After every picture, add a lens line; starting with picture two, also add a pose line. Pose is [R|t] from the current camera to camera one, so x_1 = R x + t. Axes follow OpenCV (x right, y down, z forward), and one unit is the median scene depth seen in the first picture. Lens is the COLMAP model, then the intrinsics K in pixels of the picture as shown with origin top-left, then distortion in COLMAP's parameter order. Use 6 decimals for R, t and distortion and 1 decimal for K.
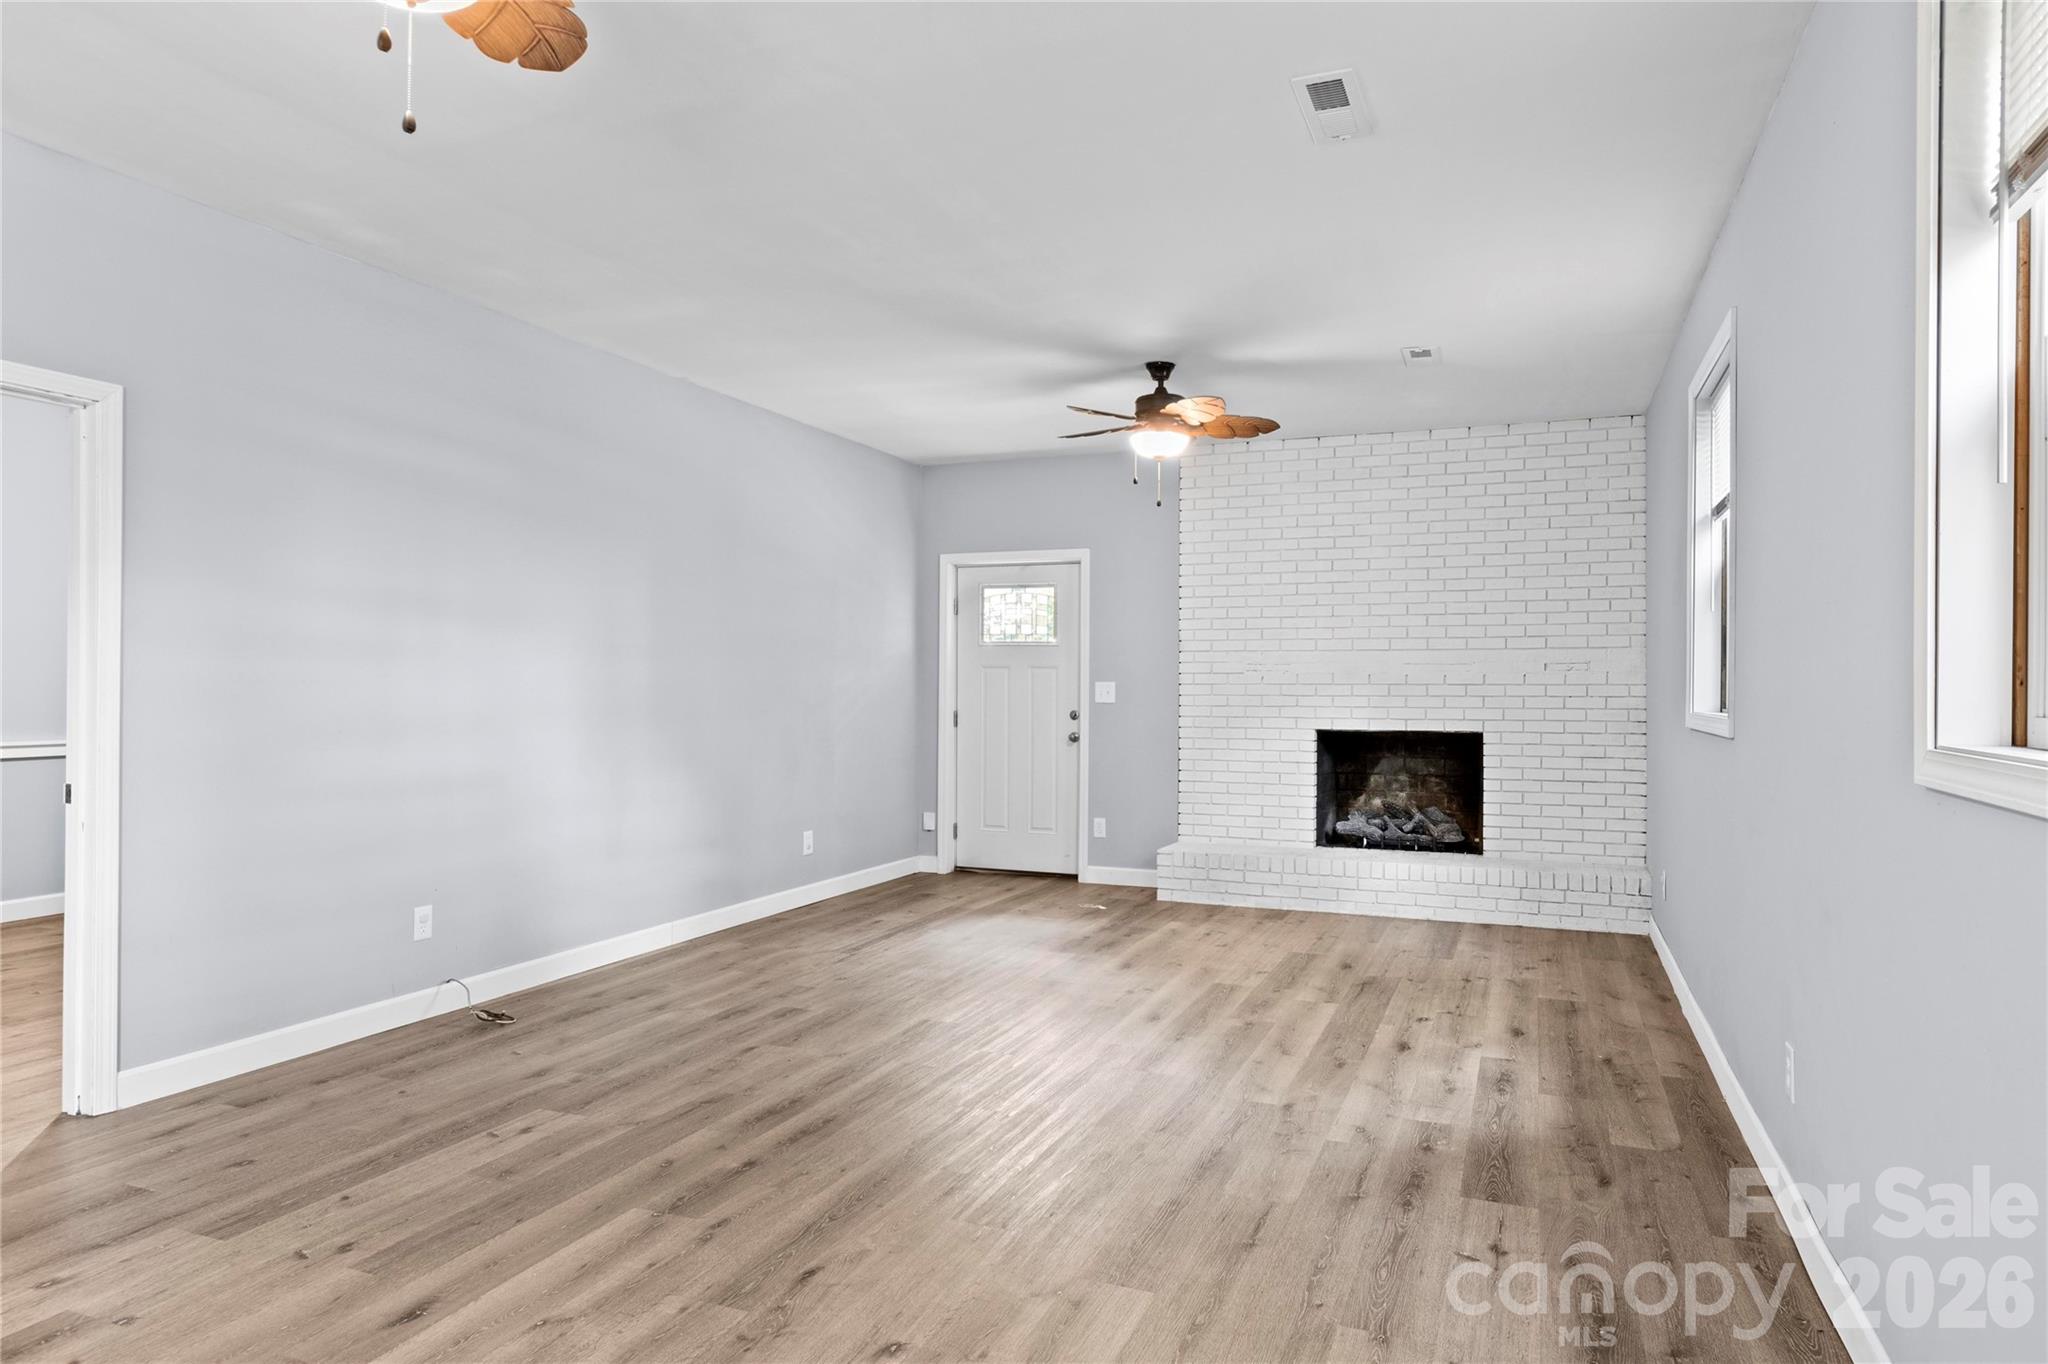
lens RADIAL K [[1184.6, 0, 1066.8], [0, 1184.6, 687.1], [0, 0, 1]] dist [-0.009429, -0.000872]
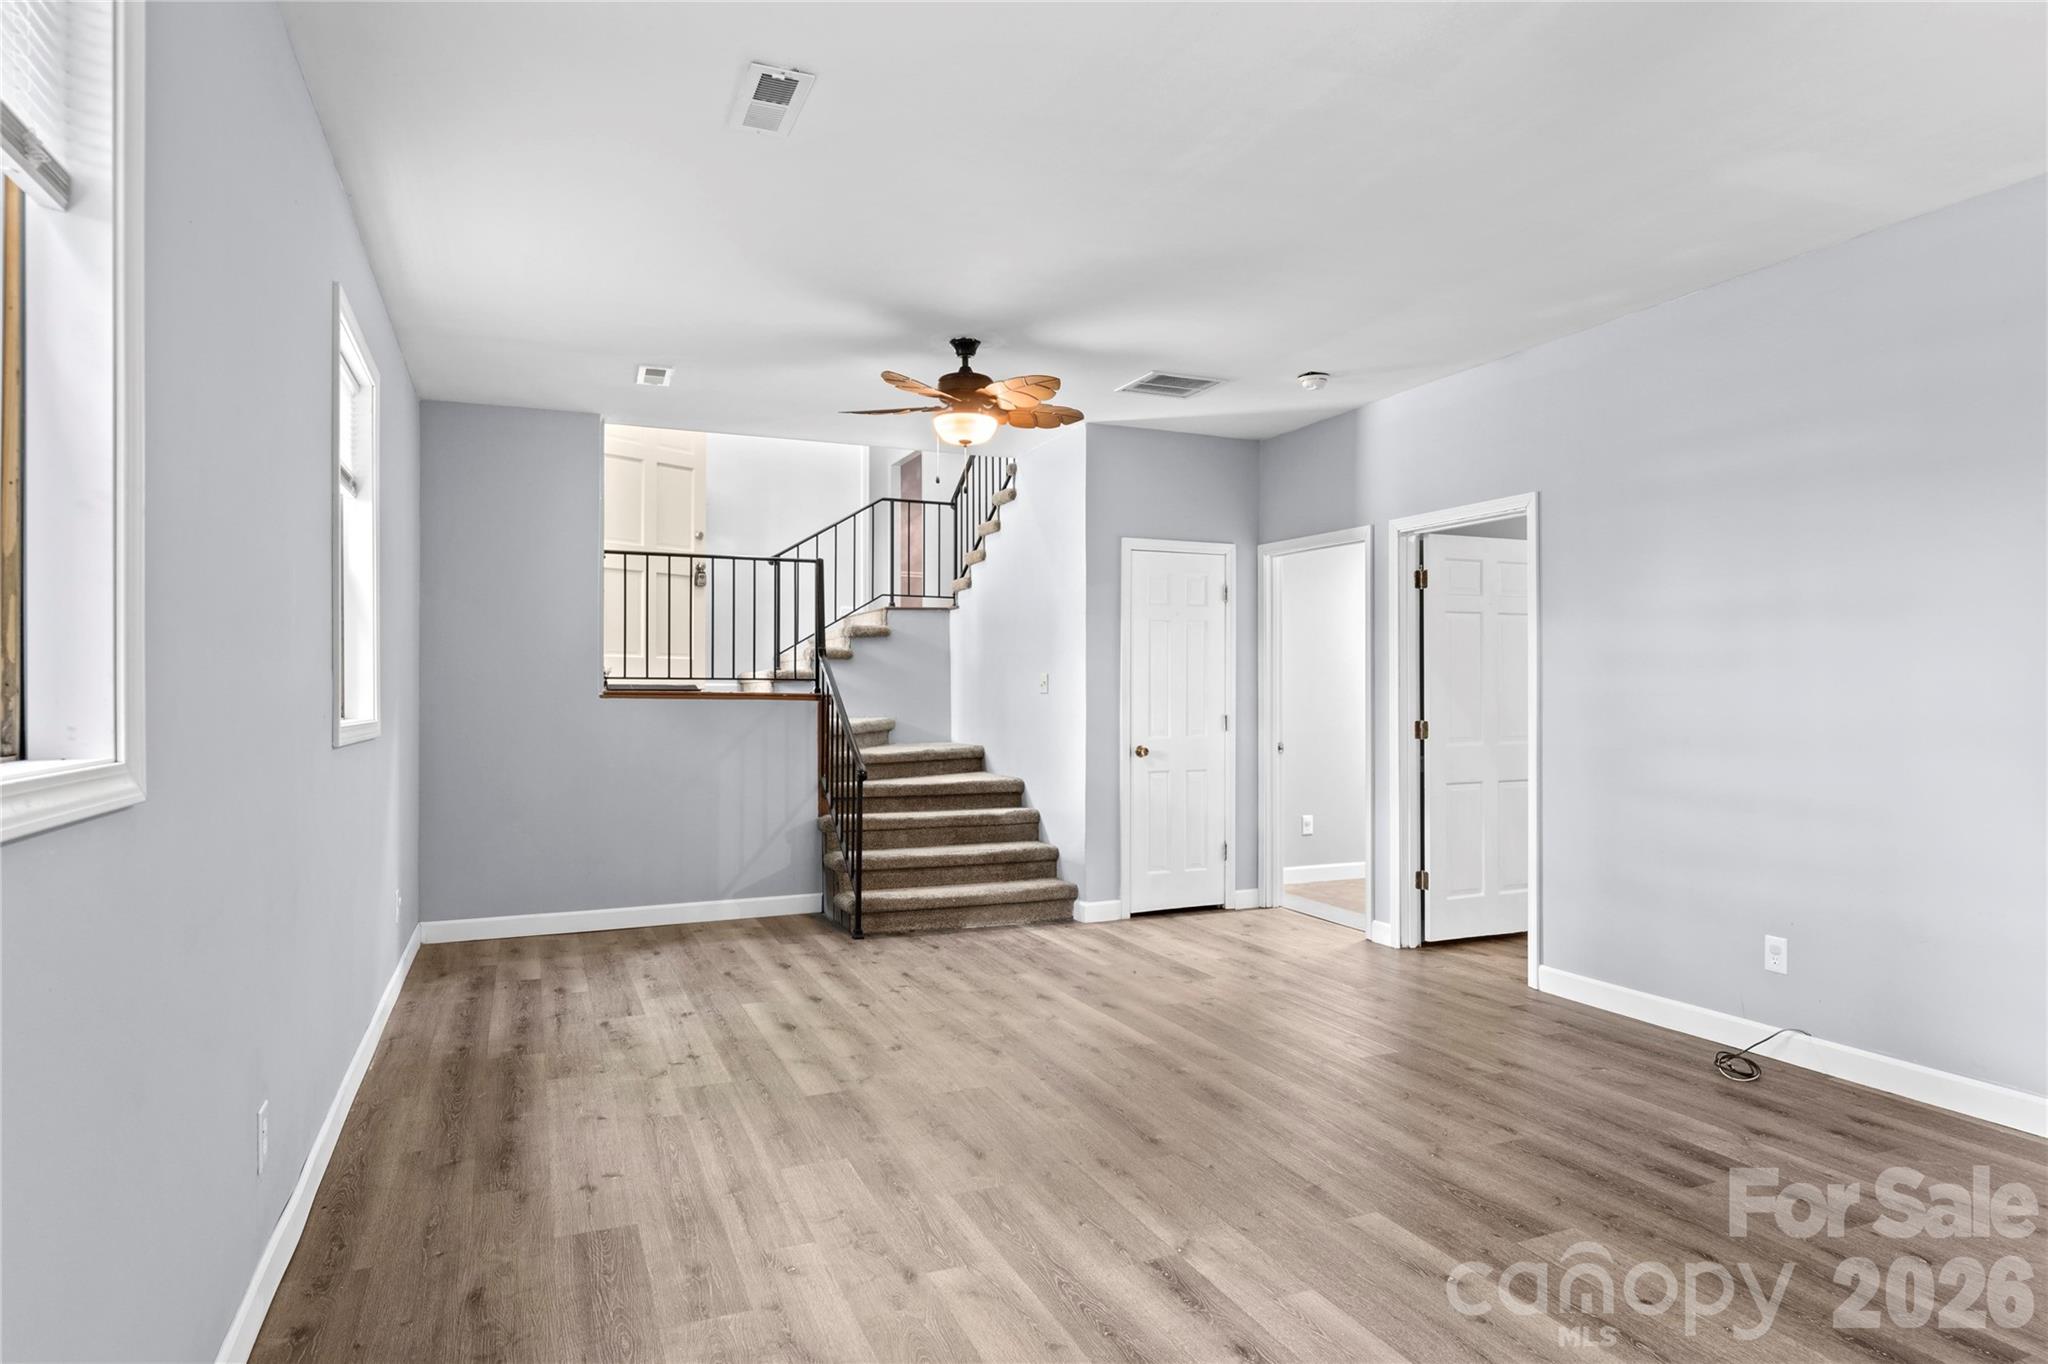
lens RADIAL K [[1184.6, 0, 1054.1], [0, 1184.6, 691.3], [0, 0, 1]] dist [-0.009429, -0.000872]
pose [[-0.699450, -0.006206, -0.714655, 0.608094], [-0.004551, 0.999981, -0.004230, 0.001234], [0.714667, 0.000294, -0.699465, 1.483496]]
